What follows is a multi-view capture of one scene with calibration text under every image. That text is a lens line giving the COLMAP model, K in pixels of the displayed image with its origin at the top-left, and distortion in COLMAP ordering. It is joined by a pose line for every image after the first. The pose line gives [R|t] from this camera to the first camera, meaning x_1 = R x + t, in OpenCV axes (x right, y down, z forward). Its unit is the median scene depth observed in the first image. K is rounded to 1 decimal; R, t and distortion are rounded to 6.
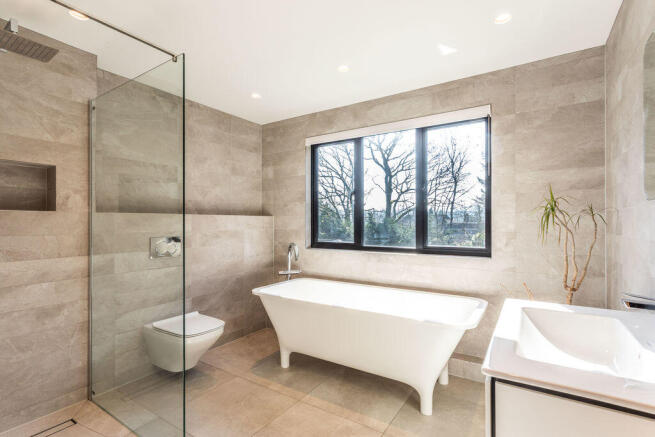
lens RADIAL K [[315.9, 0, 328.1], [0, 315.9, 220.8], [0, 0, 1]] dist [0.000458, -0.000212]
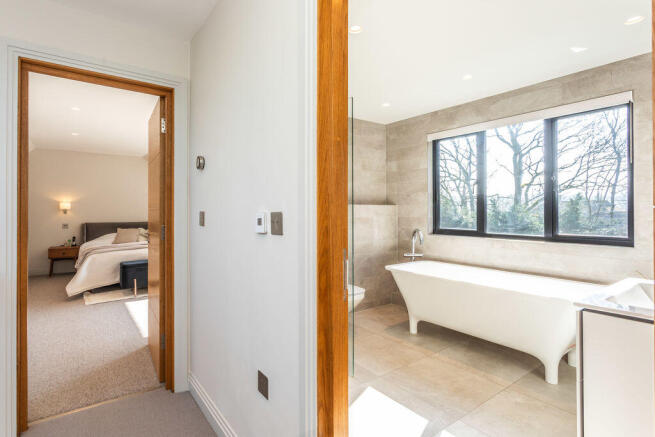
lens RADIAL K [[332.9, 0, 316.7], [0, 332.9, 208.0], [0, 0, 1]] dist [0.005620, 0.000780]
pose [[0.937883, -0.002146, -0.346944, -0.036225], [0.001229, 0.999995, -0.002864, -0.002043], [0.346949, 0.002260, 0.937881, -0.260363]]
